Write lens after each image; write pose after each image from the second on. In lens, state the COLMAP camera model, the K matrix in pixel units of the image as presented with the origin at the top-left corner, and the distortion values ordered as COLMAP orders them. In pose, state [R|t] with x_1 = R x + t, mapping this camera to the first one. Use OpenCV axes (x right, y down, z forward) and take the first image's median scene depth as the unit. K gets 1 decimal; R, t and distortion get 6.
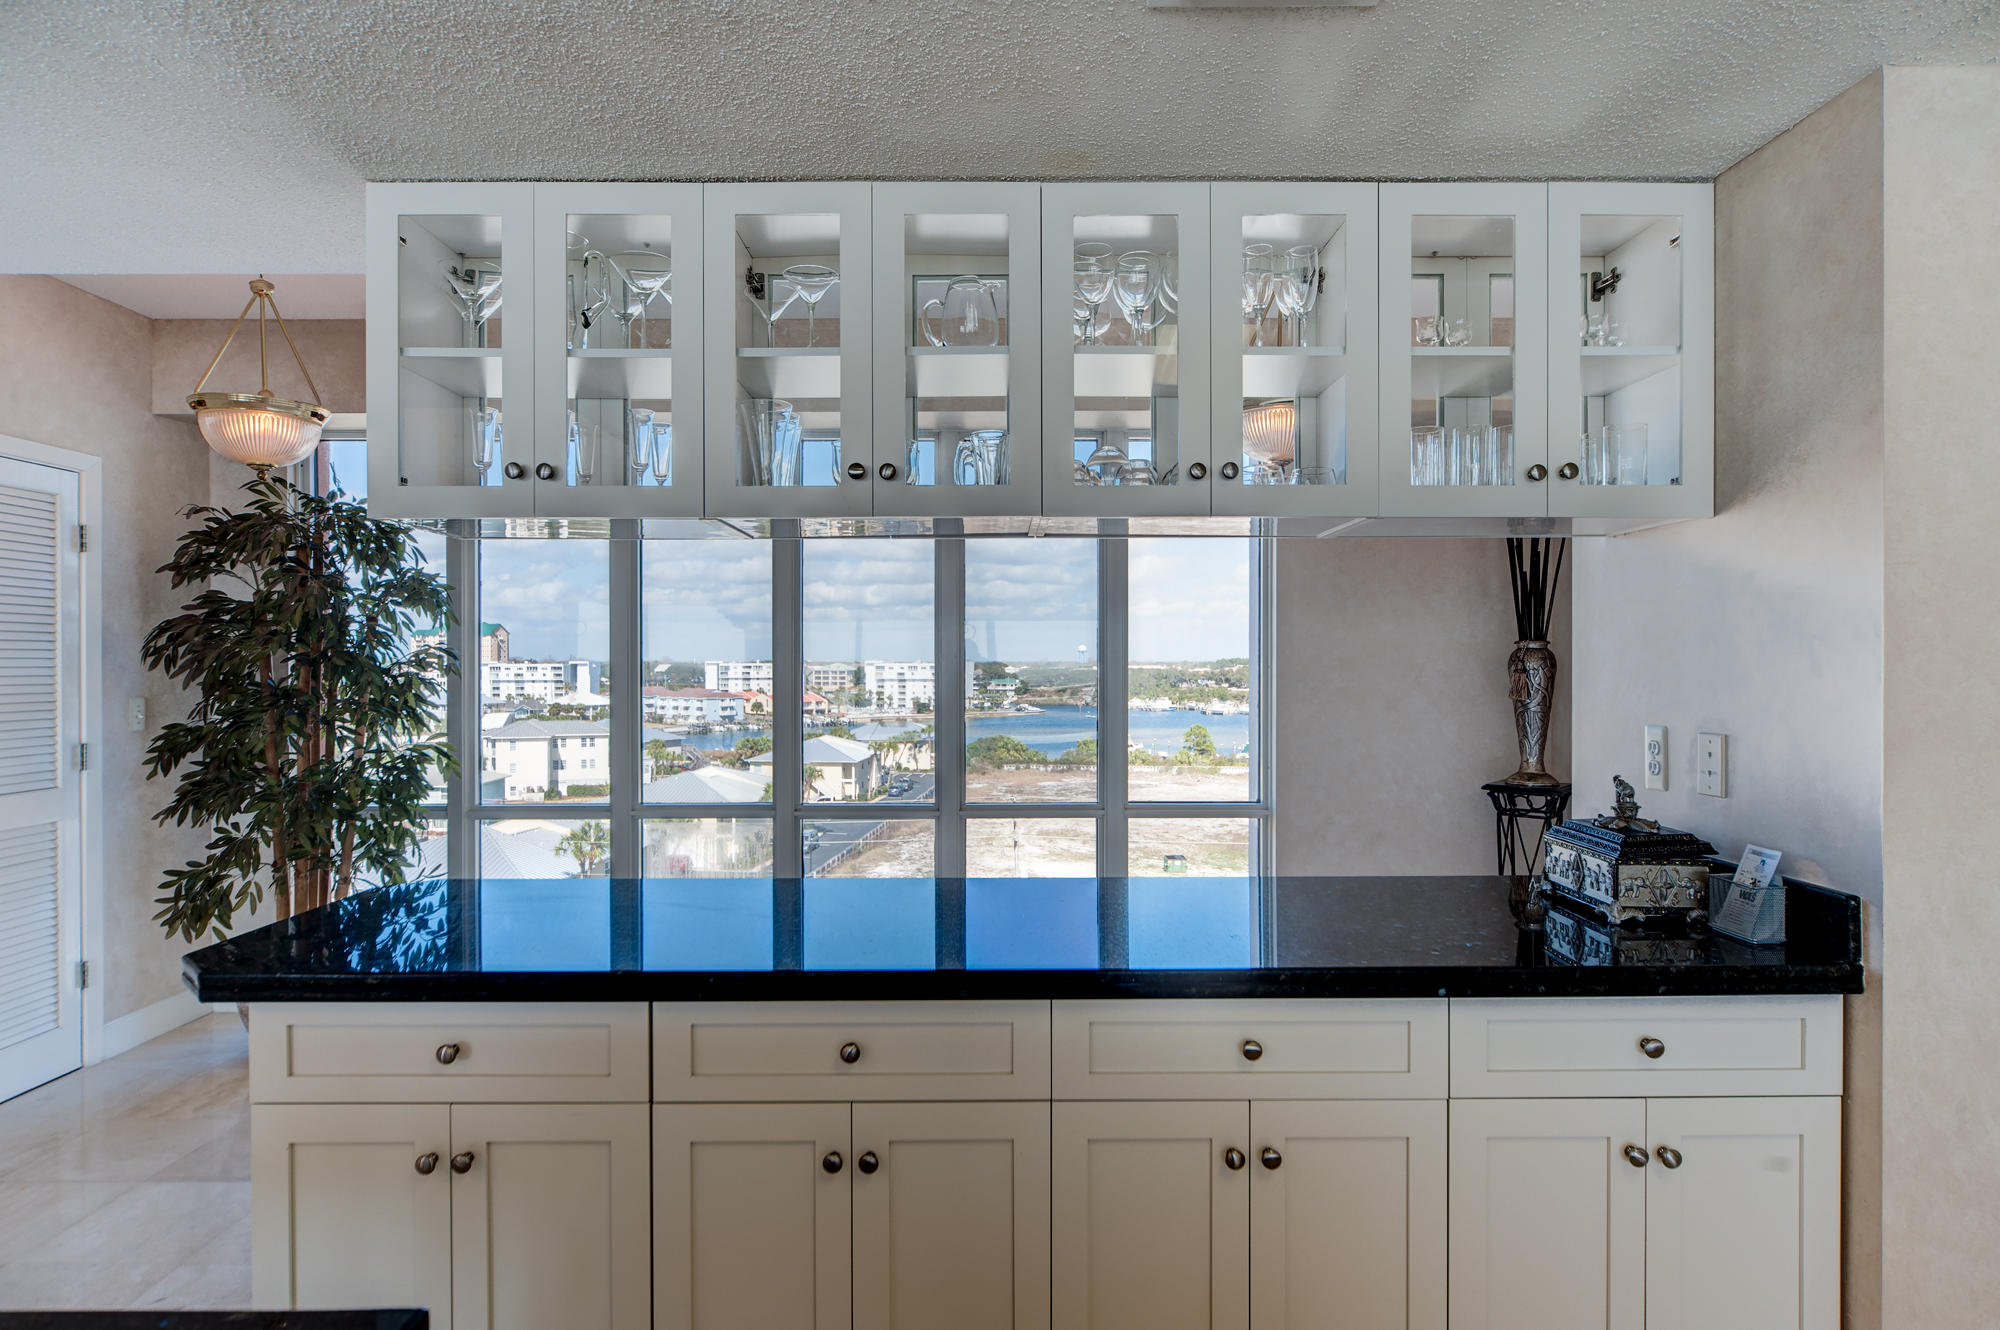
lens RADIAL K [[1099.9, 0, 1002.2], [0, 1099.9, 664.6], [0, 0, 1]] dist [-0.011210, 0.004262]
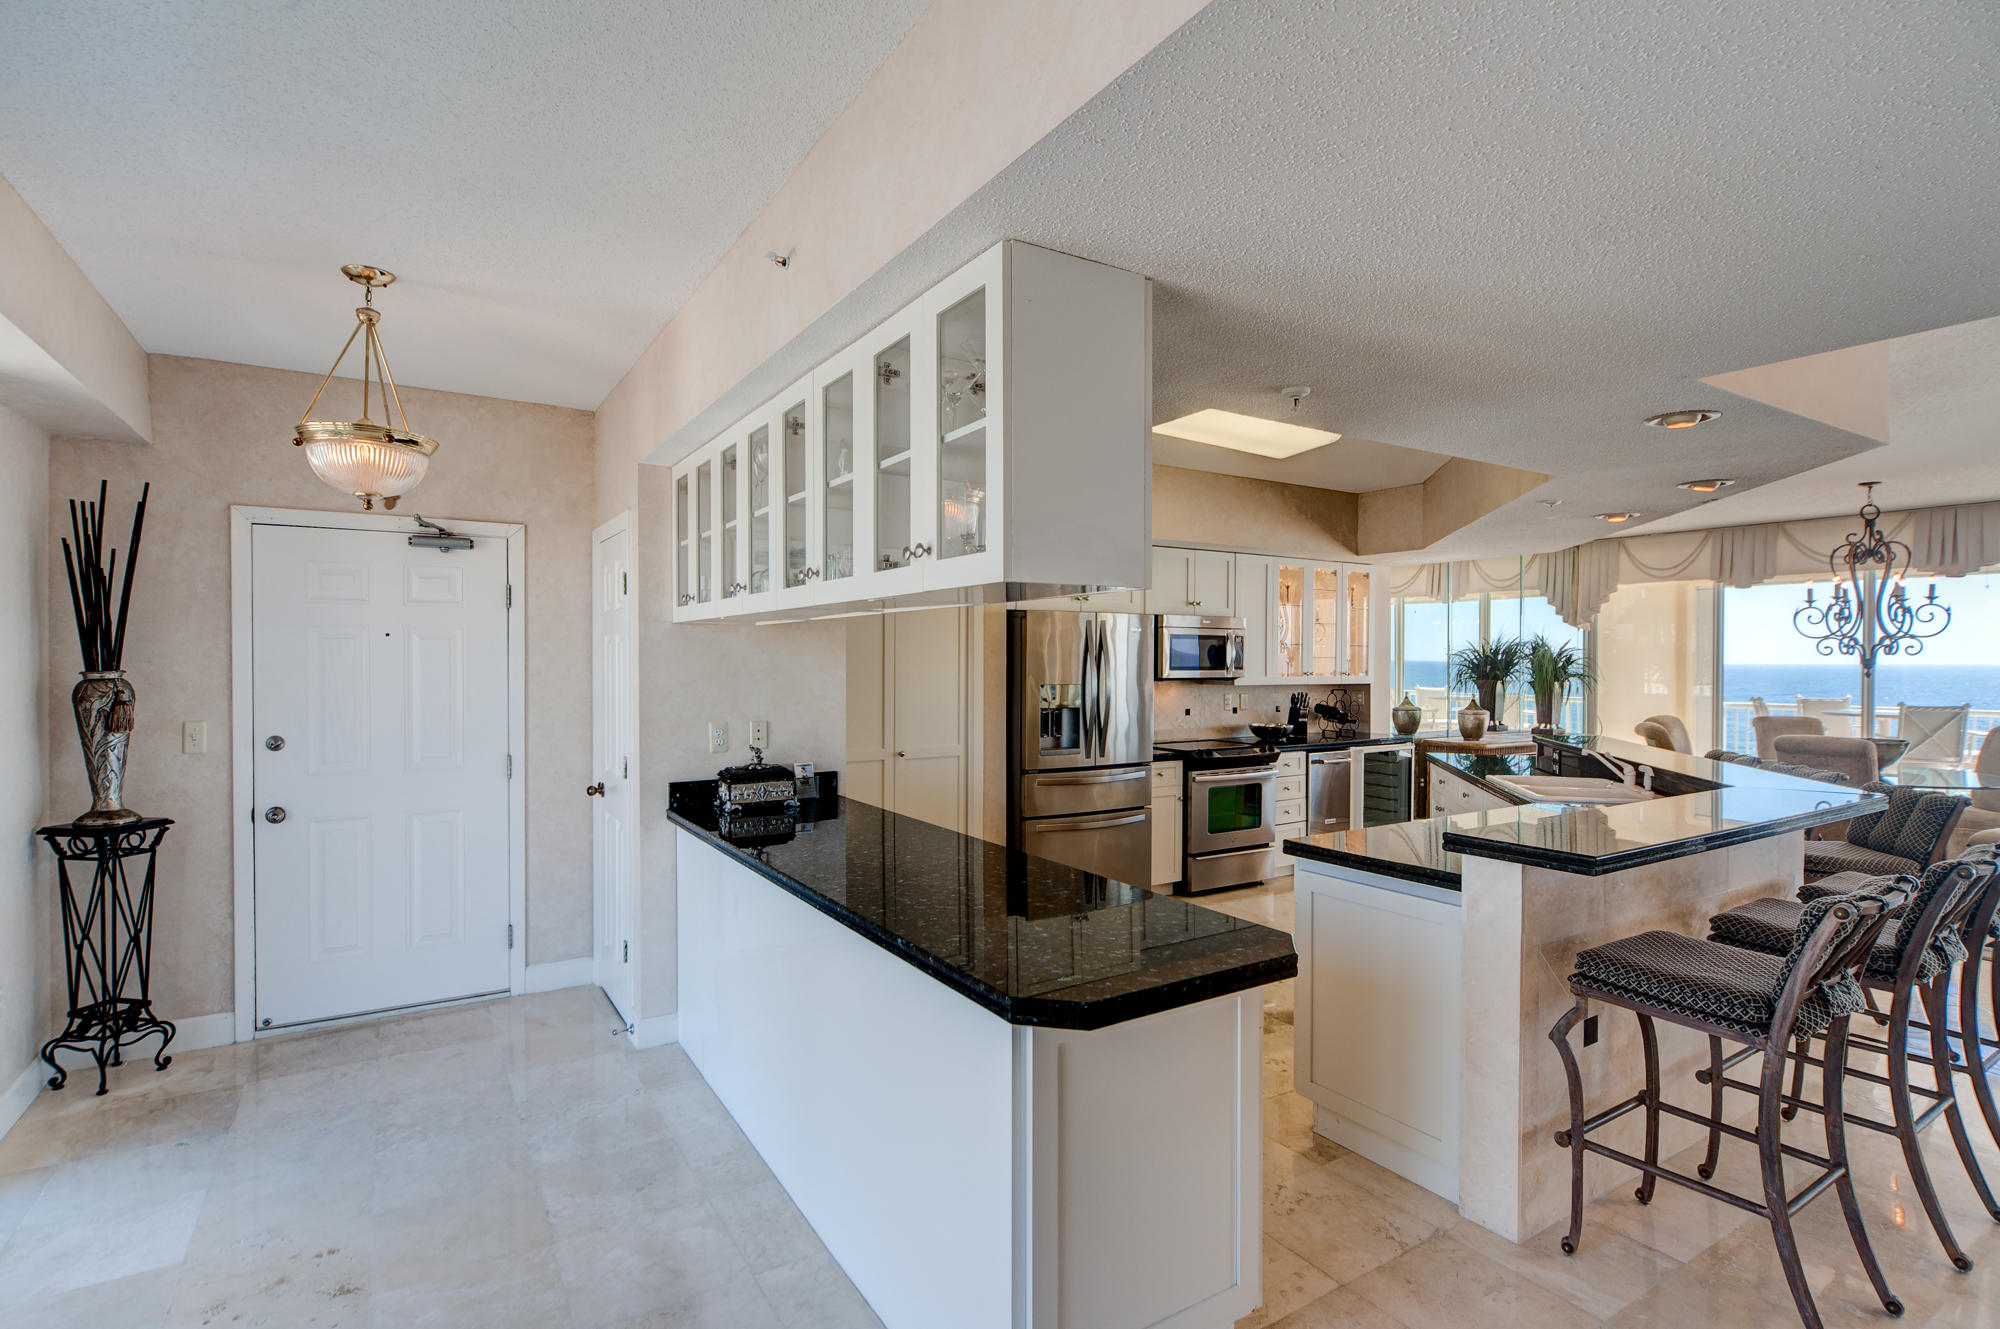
lens RADIAL K [[977.9, 0, 1013.3], [0, 977.9, 667.9], [0, 0, 1]] dist [-0.001194, -0.001327]
pose [[-0.529014, -0.007109, 0.848583, -1.305555], [0.001862, 0.999953, 0.009538, -0.064877], [-0.848611, 0.006625, -0.528976, 1.606145]]
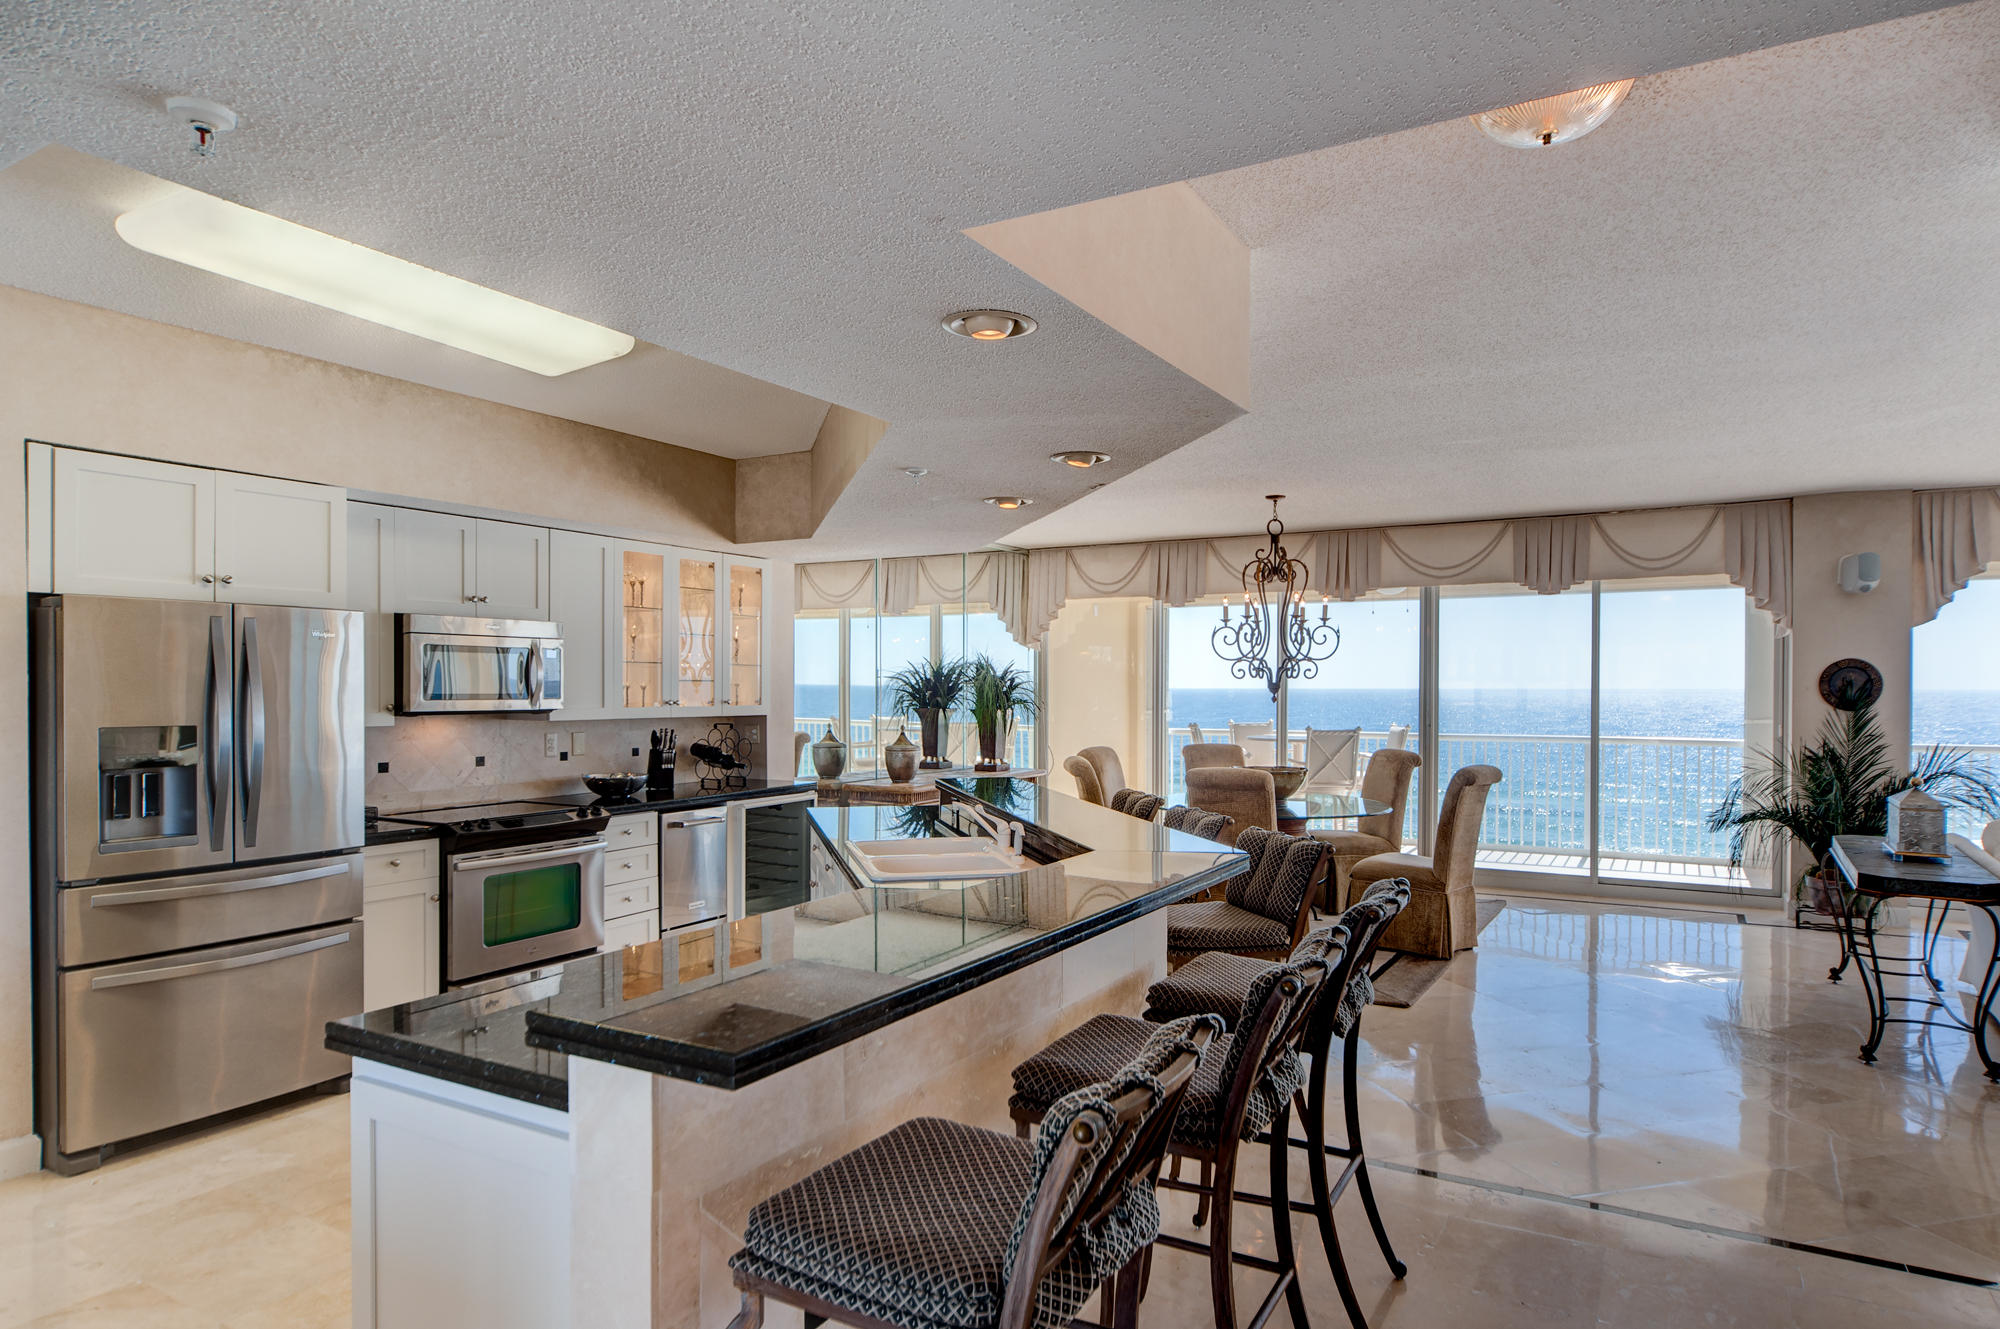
lens RADIAL K [[1141.0, 0, 1050.3], [0, 1141.0, 694.5], [0, 0, 1]] dist [0.001397, -0.001250]
pose [[-0.869356, -0.004078, 0.494170, -1.215185], [0.001444, 0.999941, 0.010793, -0.060917], [-0.494185, 0.010097, -0.869298, 0.943140]]
